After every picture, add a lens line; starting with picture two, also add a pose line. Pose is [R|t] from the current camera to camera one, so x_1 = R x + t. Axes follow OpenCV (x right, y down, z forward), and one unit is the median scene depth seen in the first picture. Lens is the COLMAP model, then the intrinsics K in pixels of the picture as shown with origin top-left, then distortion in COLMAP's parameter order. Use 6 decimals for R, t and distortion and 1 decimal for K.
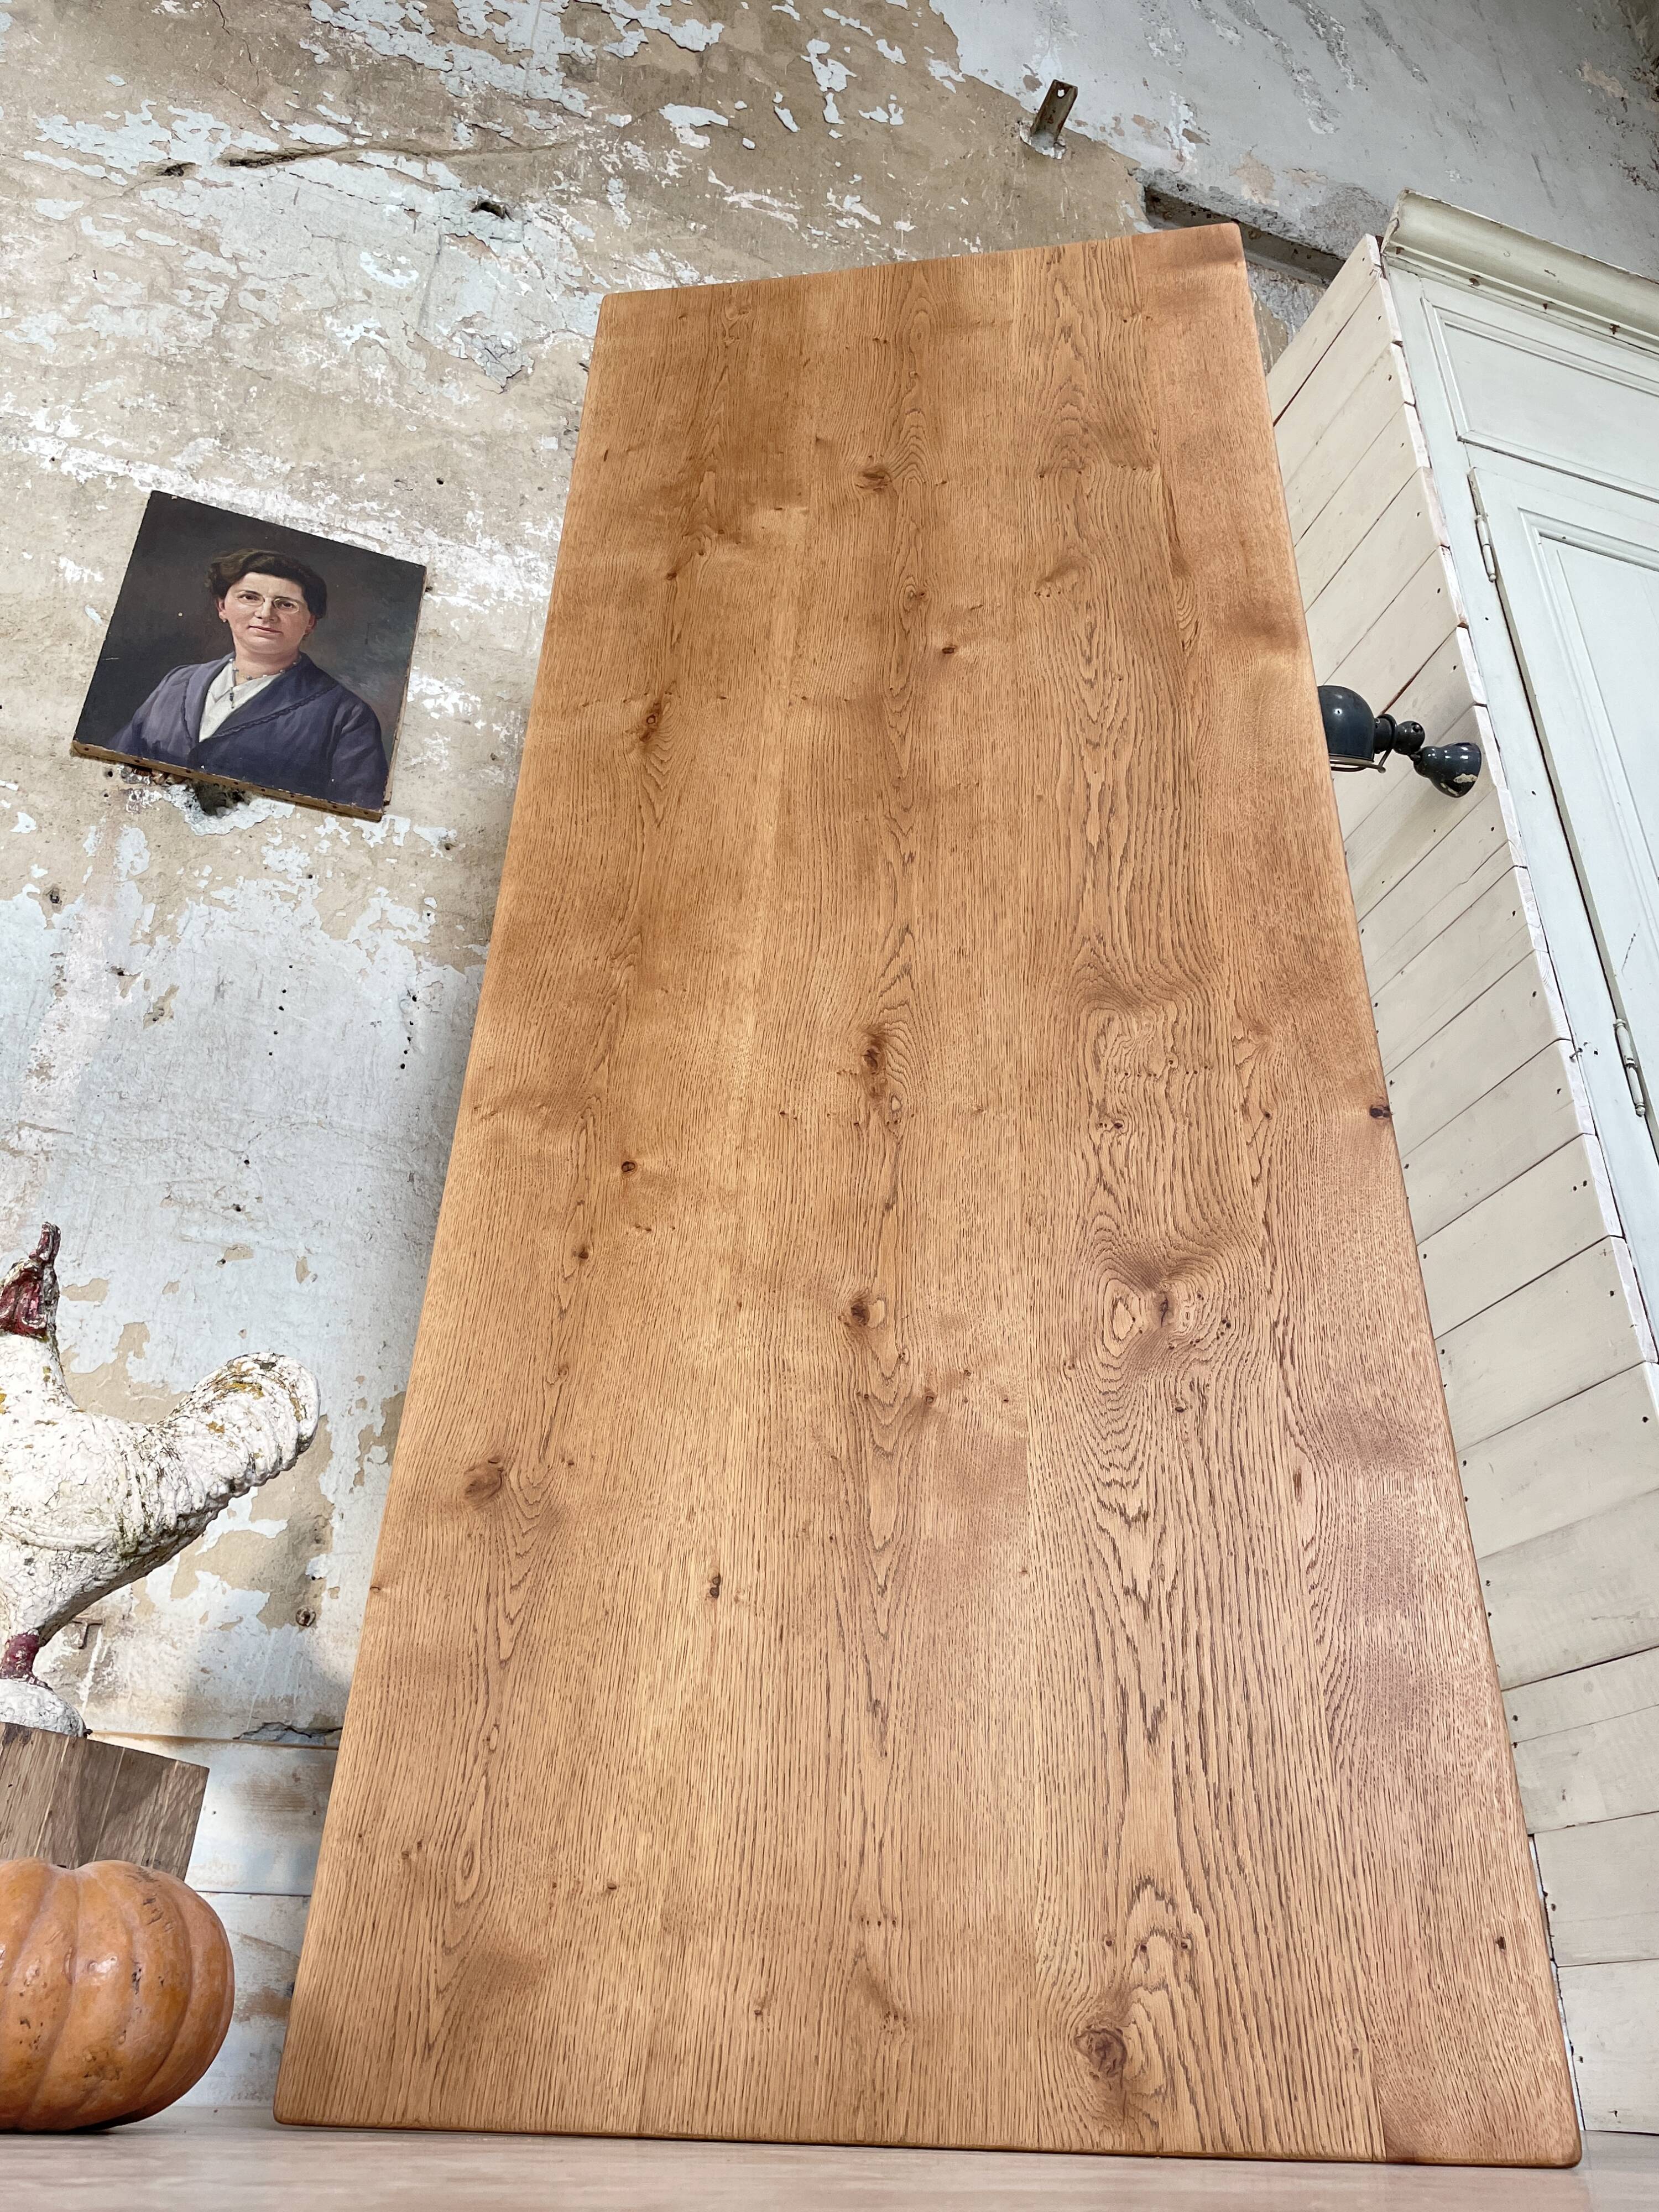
lens RADIAL K [[1669.2, 0, 827.2], [0, 1669.2, 1089.2], [0, 0, 1]] dist [0.087654, -0.112879]
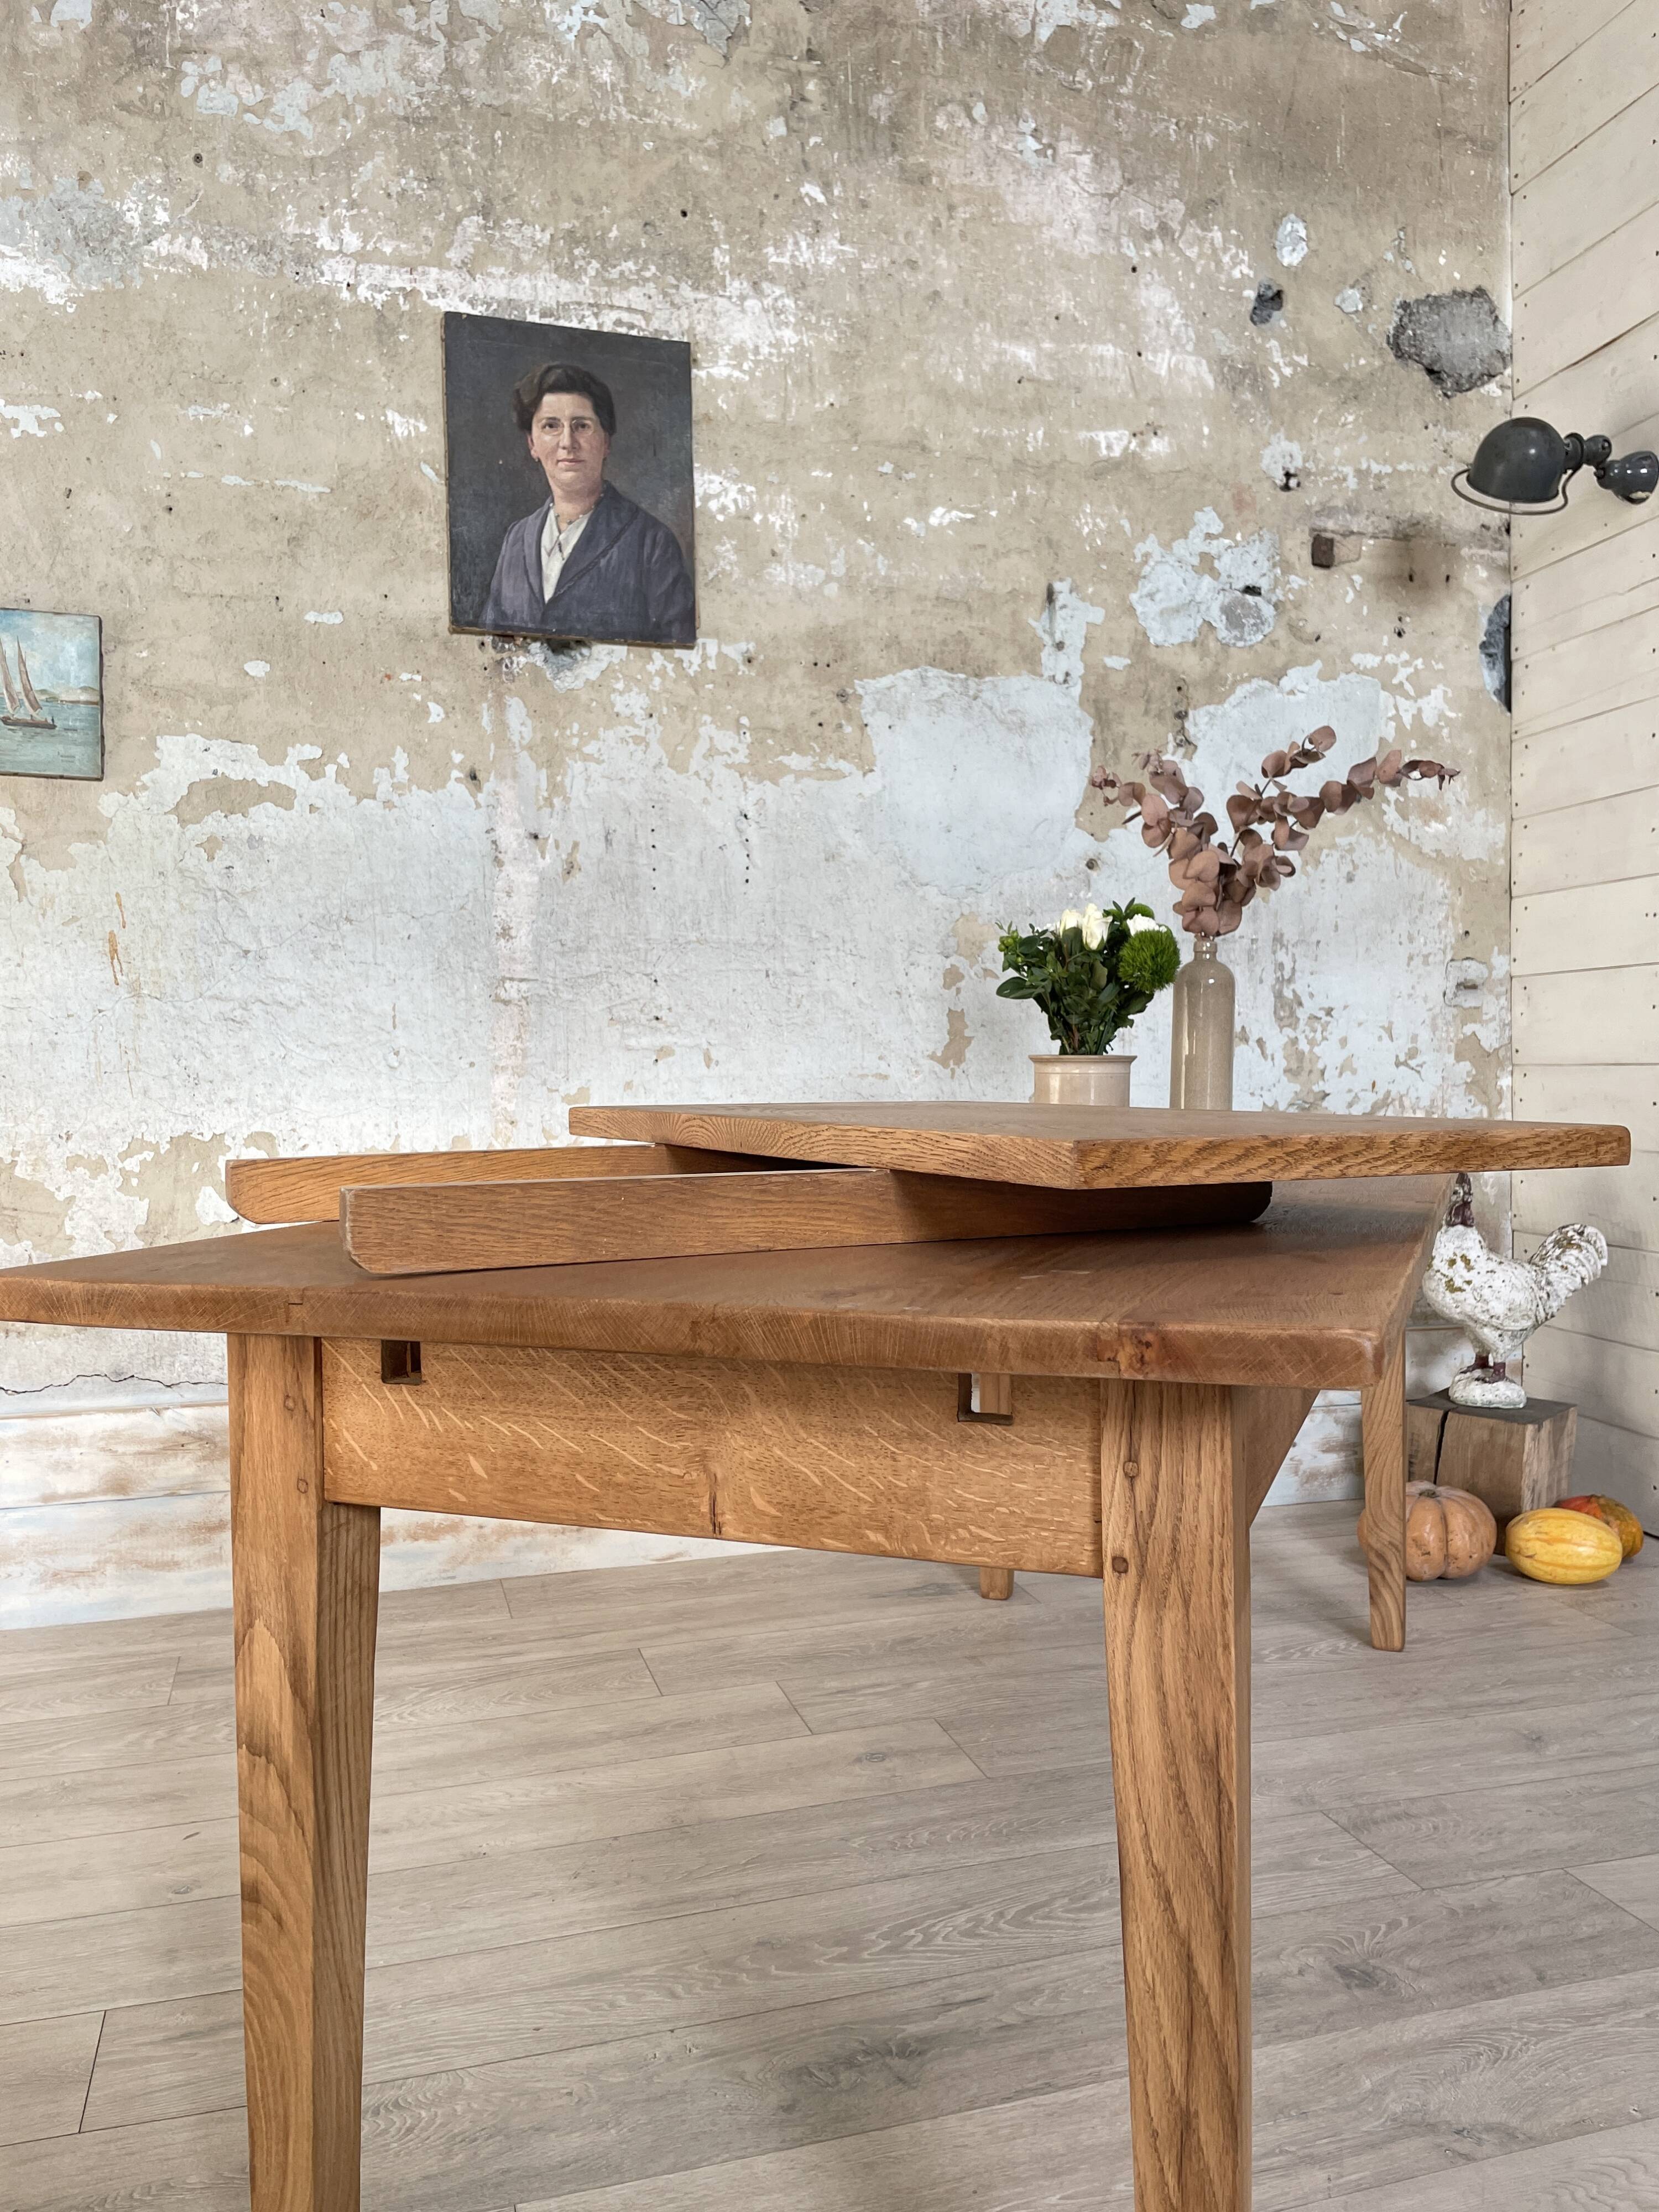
lens RADIAL K [[1669.2, 0, 854.5], [0, 1669.2, 1119.7], [0, 0, 1]] dist [0.087654, -0.112879]
pose [[0.998739, -0.022159, -0.045058, -0.108224], [0.042967, 0.841495, 0.538553, -0.528436], [0.025982, -0.539810, 0.841386, -0.190662]]
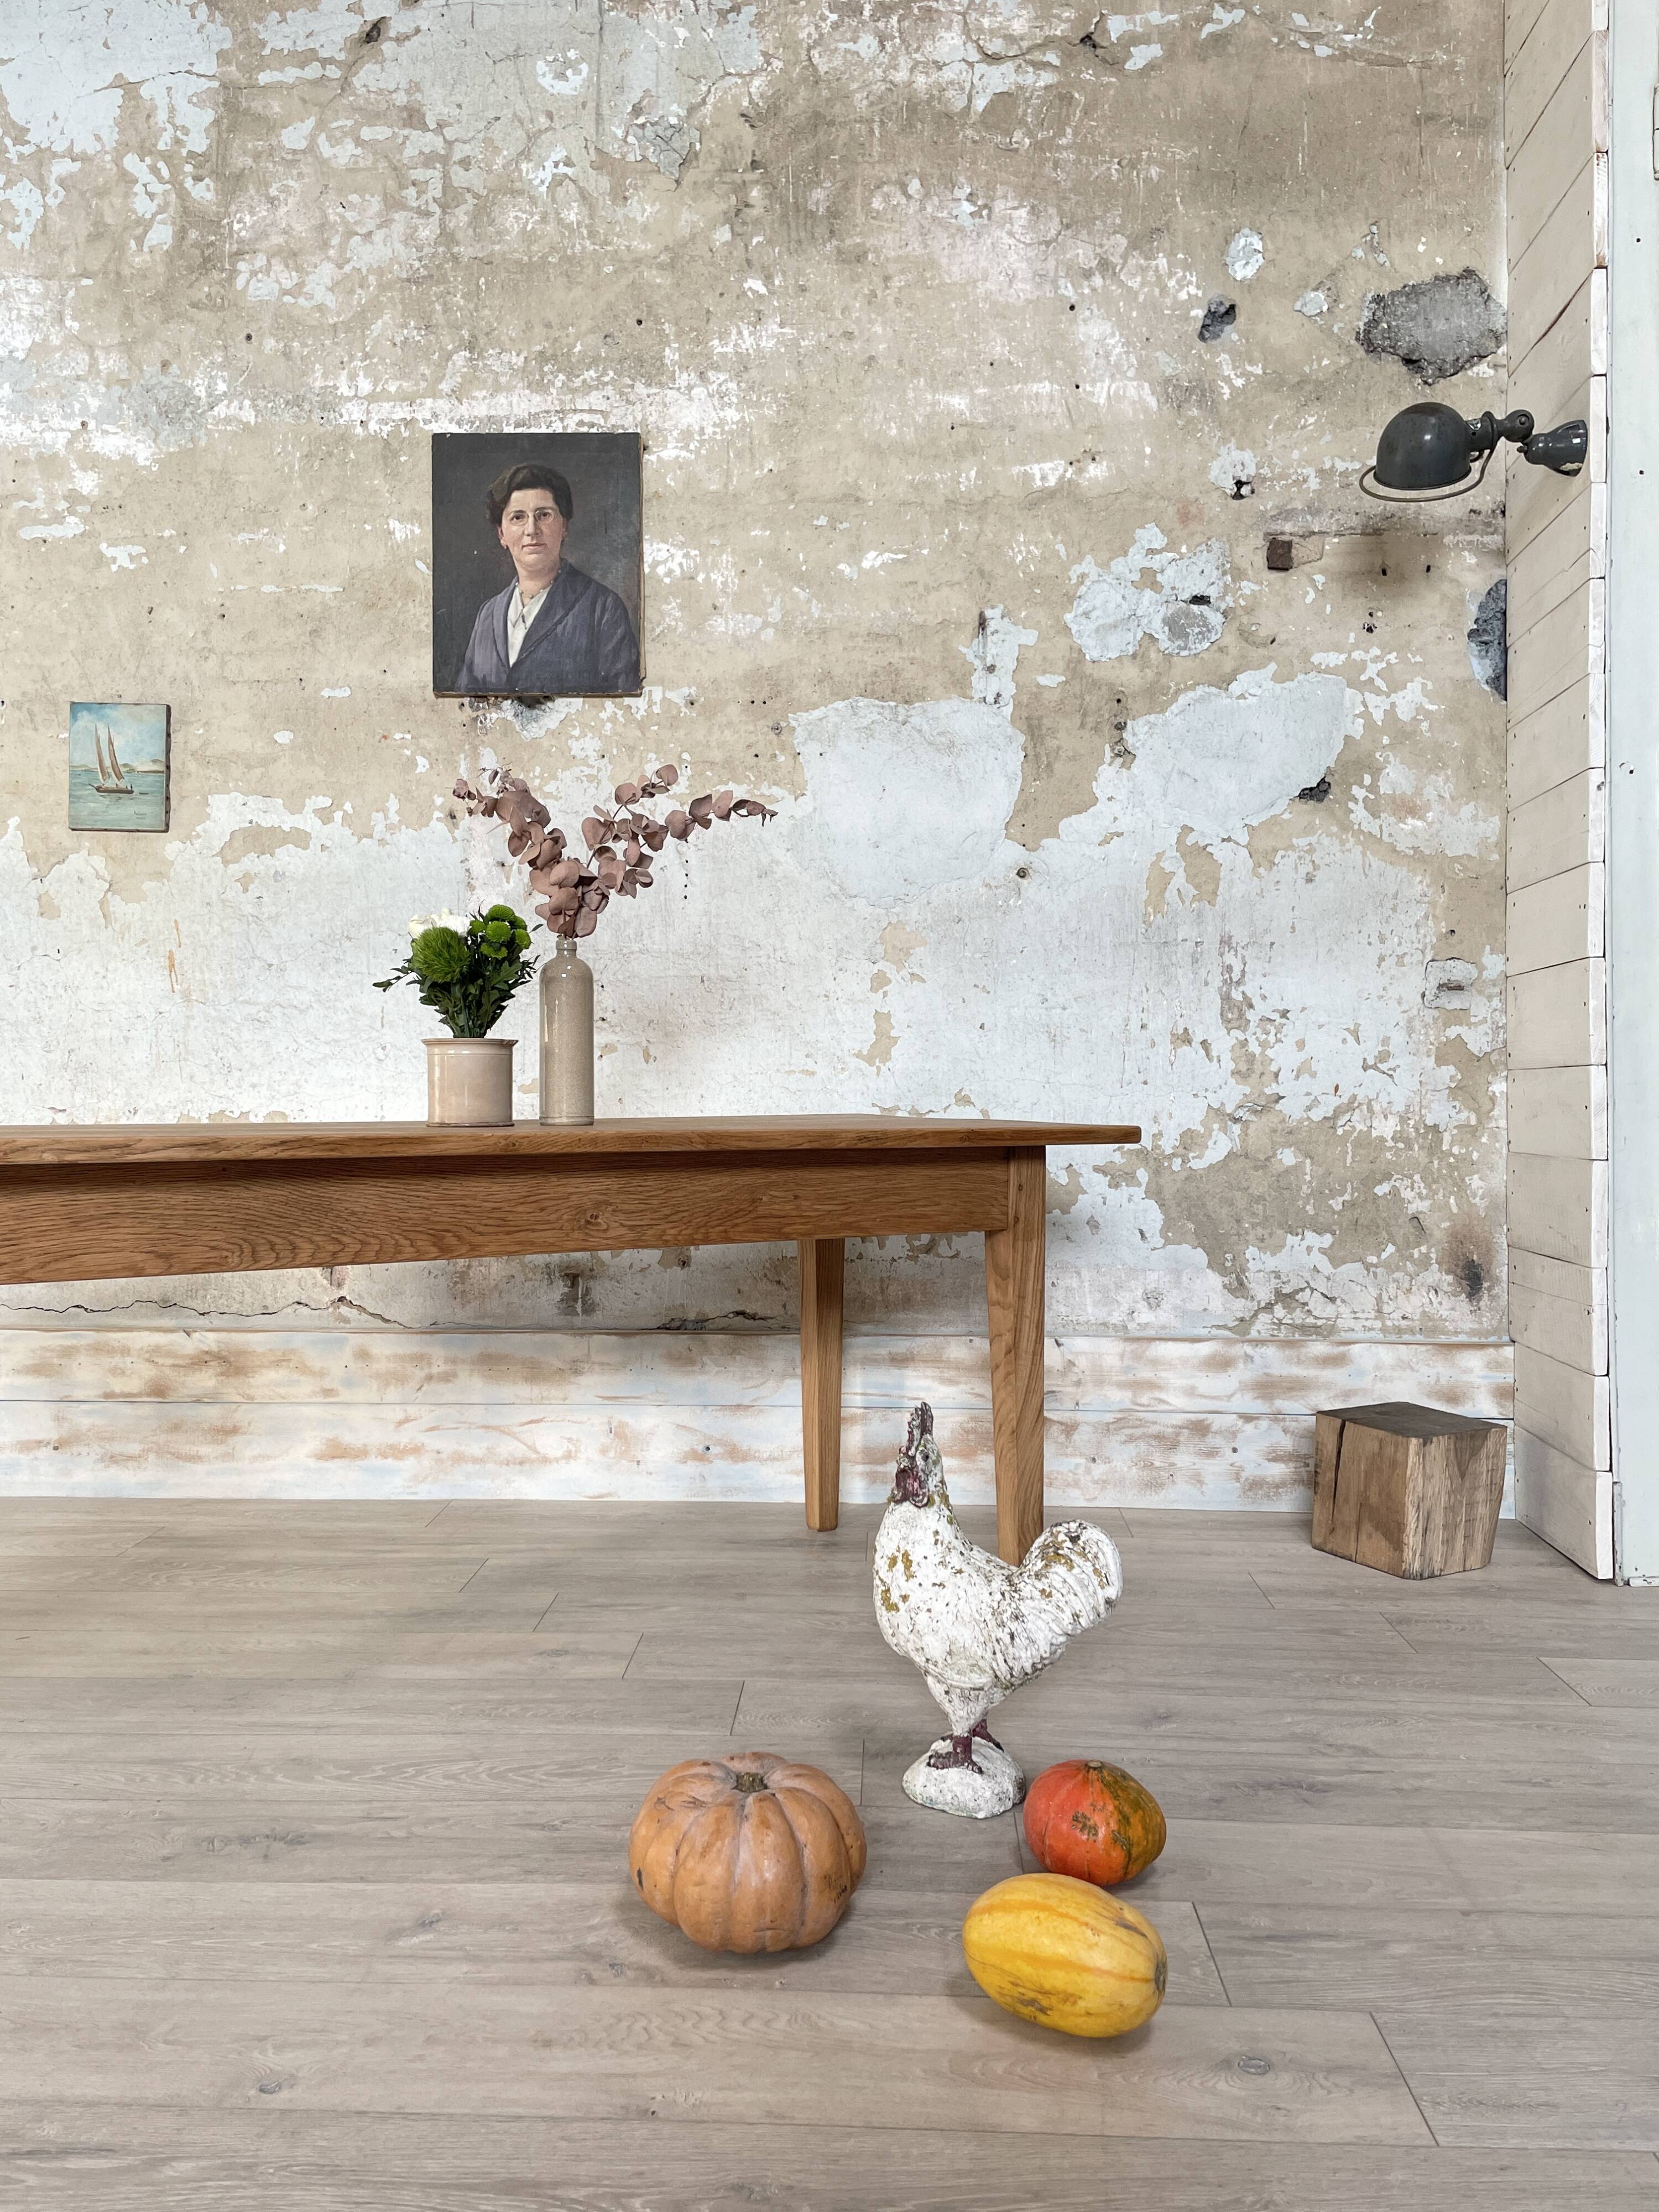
lens RADIAL K [[1687.5, 0, 838.2], [0, 1687.5, 1087.8], [0, 0, 1]] dist [0.088734, -0.118068]
pose [[0.927030, -0.012919, -0.374766, 0.403796], [0.201068, 0.860716, 0.467696, -0.508946], [0.316525, -0.508921, 0.800507, -0.220594]]
